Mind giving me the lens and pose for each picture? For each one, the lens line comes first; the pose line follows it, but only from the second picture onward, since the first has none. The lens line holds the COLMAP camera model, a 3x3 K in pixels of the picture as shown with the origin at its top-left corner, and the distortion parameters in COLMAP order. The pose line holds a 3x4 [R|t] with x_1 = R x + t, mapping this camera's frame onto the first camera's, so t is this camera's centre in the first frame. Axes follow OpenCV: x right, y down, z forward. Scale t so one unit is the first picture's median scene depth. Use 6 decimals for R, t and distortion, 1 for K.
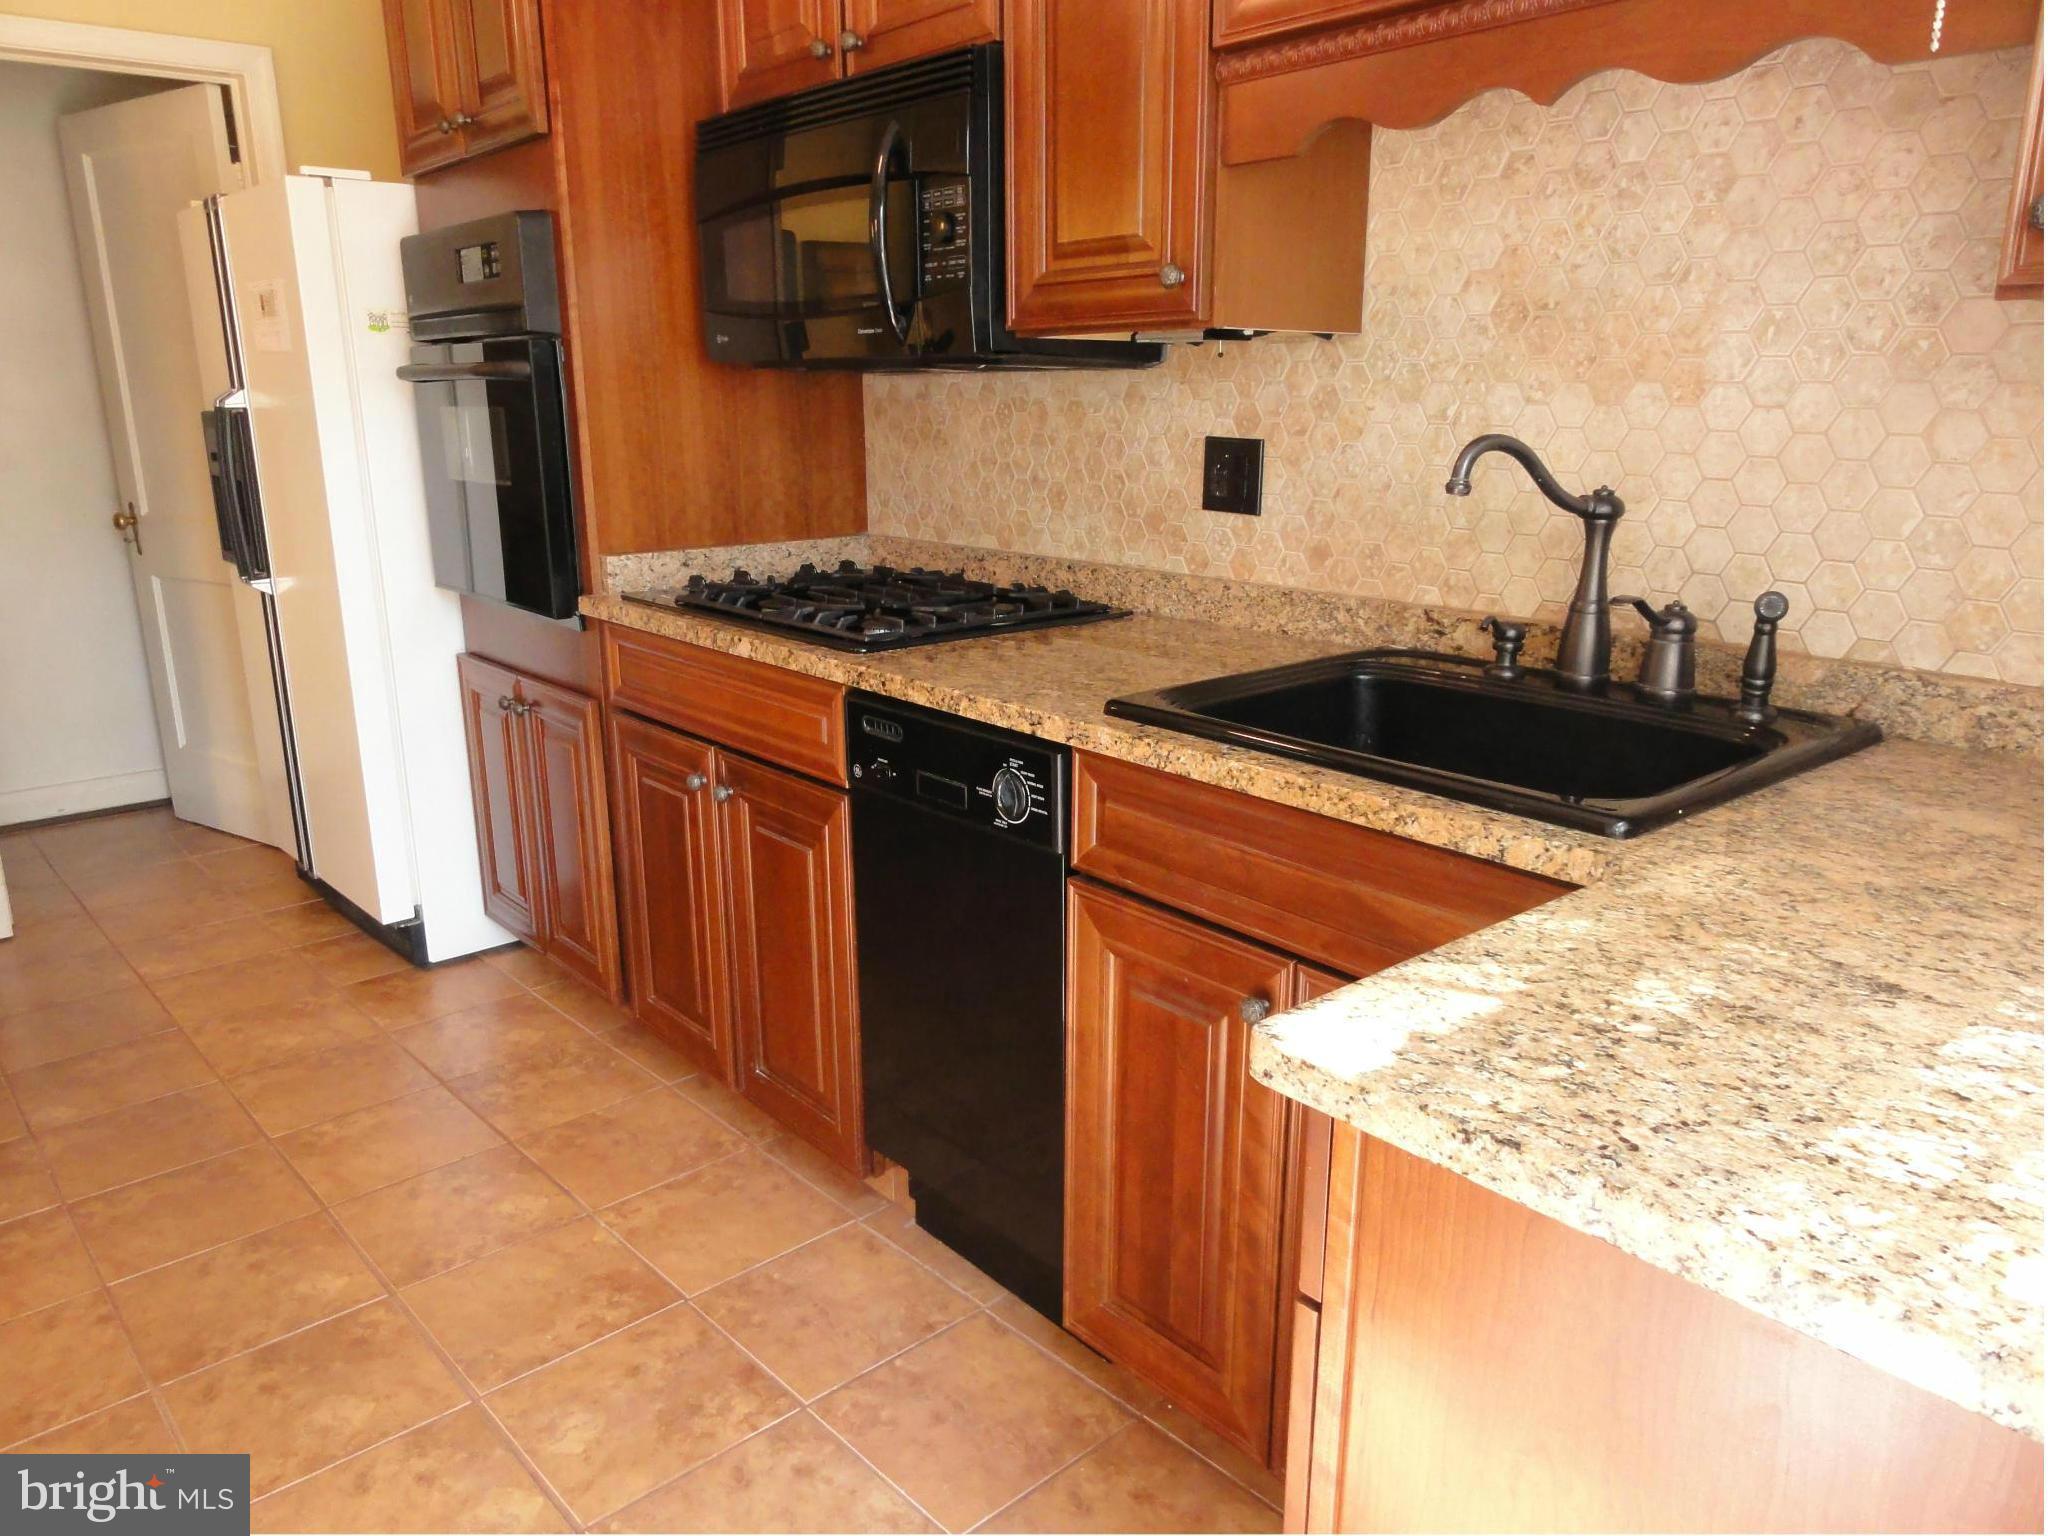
lens RADIAL K [[1443.5, 0, 1024.0], [0, 1443.5, 768.0], [0, 0, 1]] dist [0.000362, 0.000961]
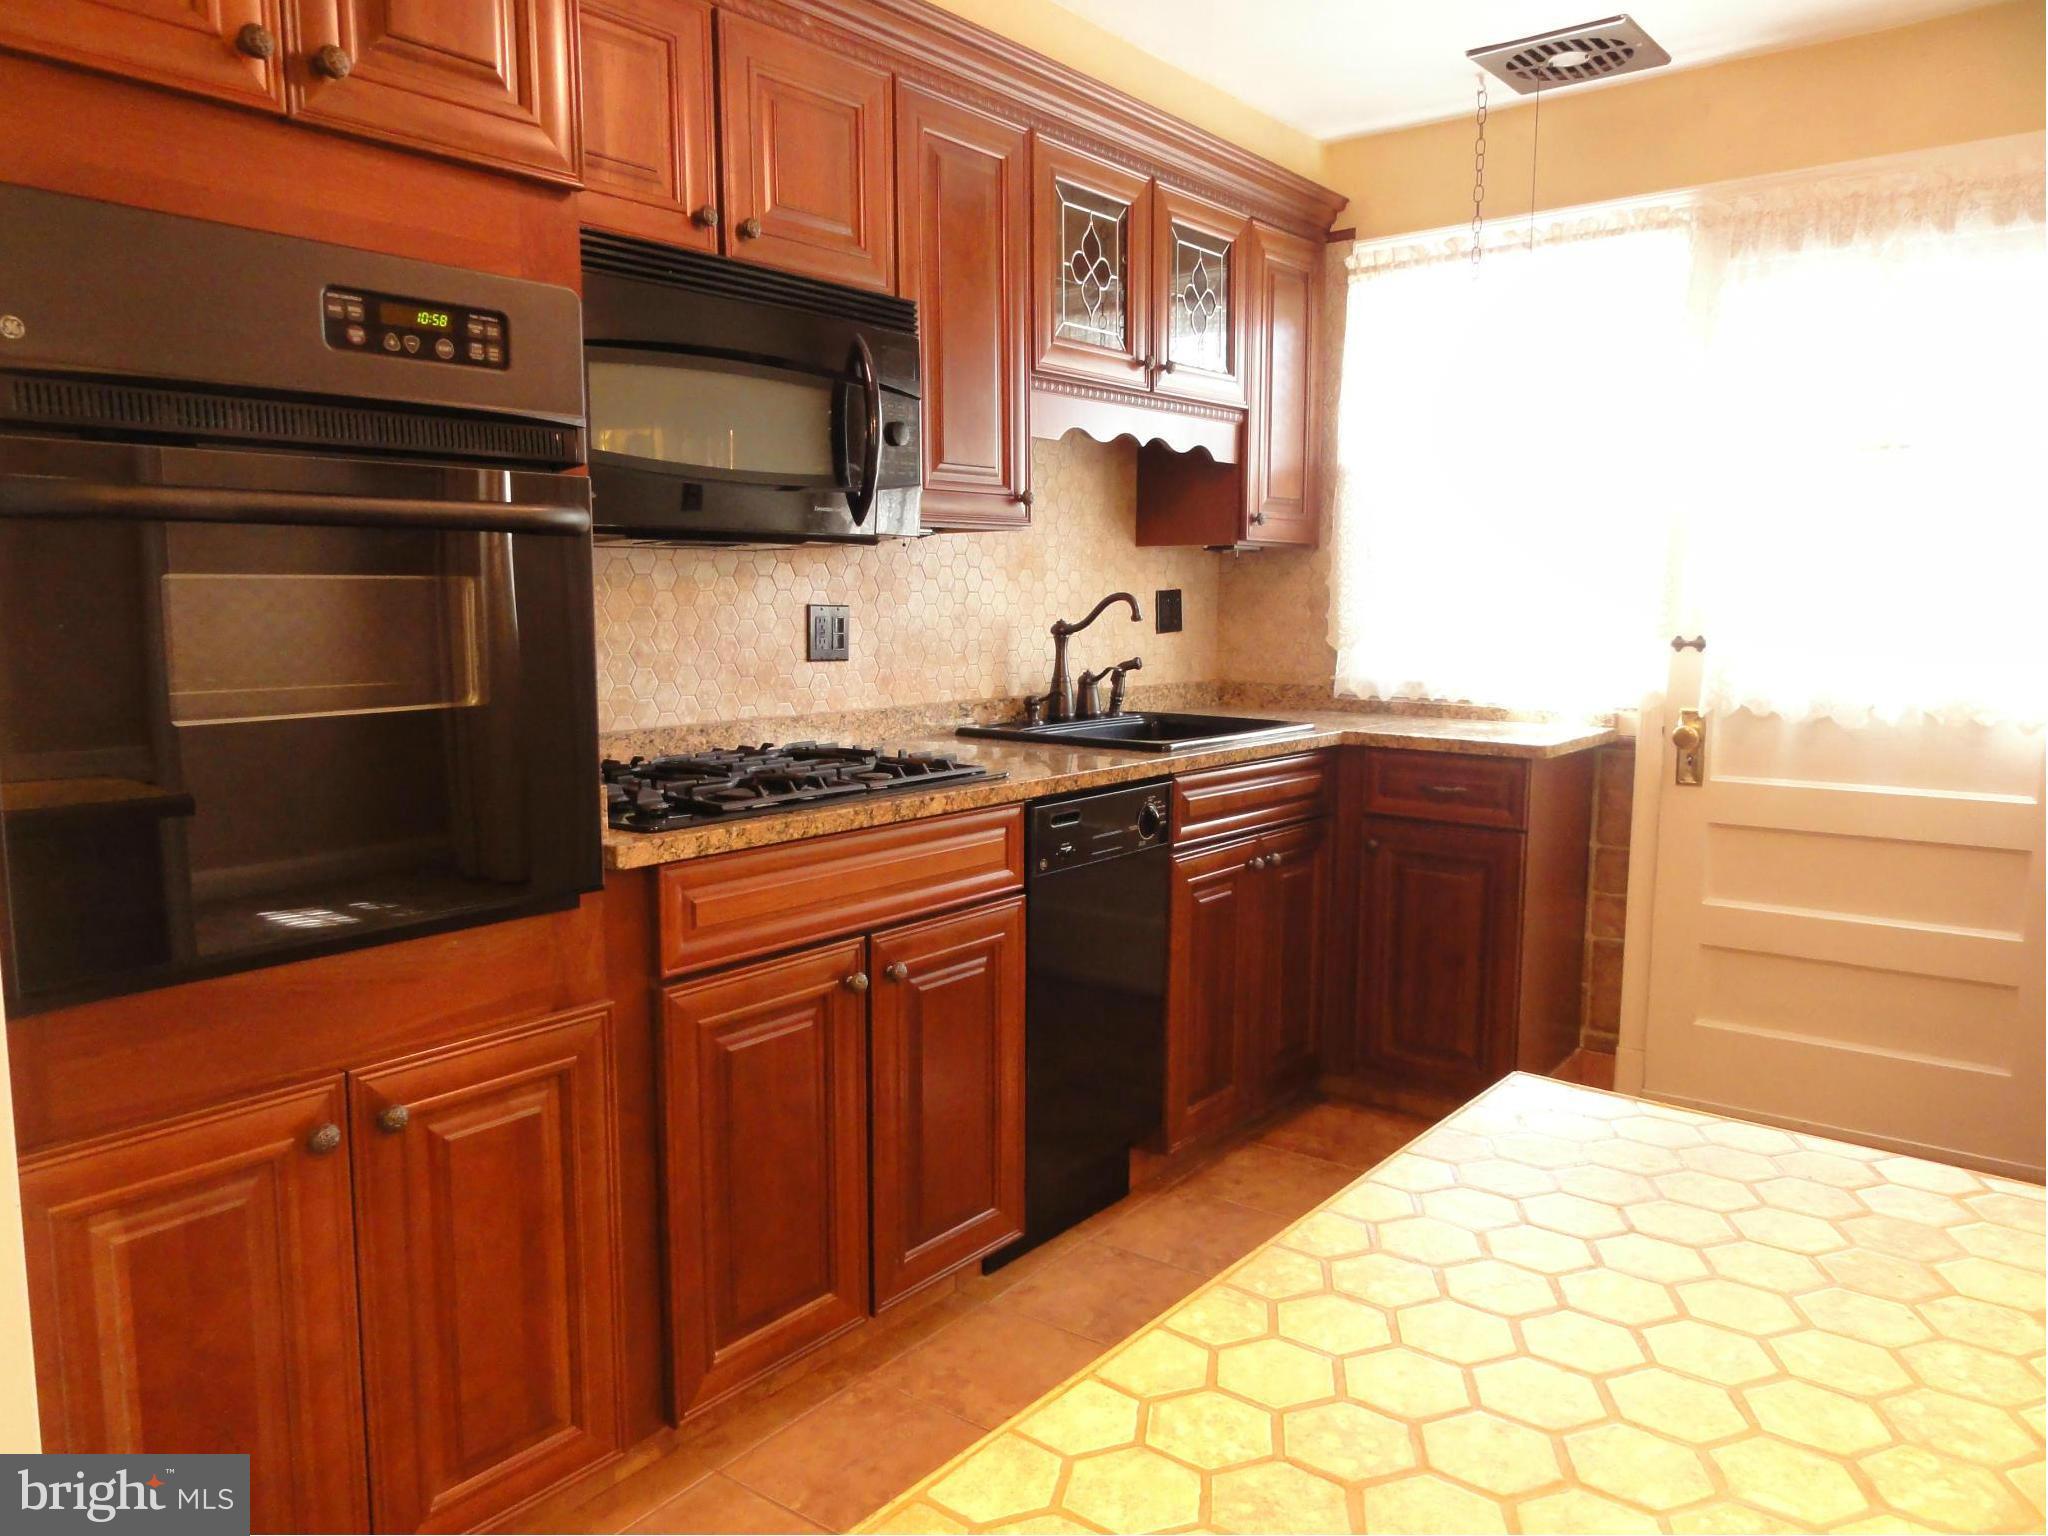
lens RADIAL K [[1443.5, 0, 1024.0], [0, 1443.5, 768.0], [0, 0, 1]] dist [0.000362, 0.000961]
pose [[-0.184759, -0.111258, 0.976466, -1.190513], [0.259453, 0.952801, 0.157653, -0.247316], [-0.947918, 0.282475, -0.147172, 1.059829]]
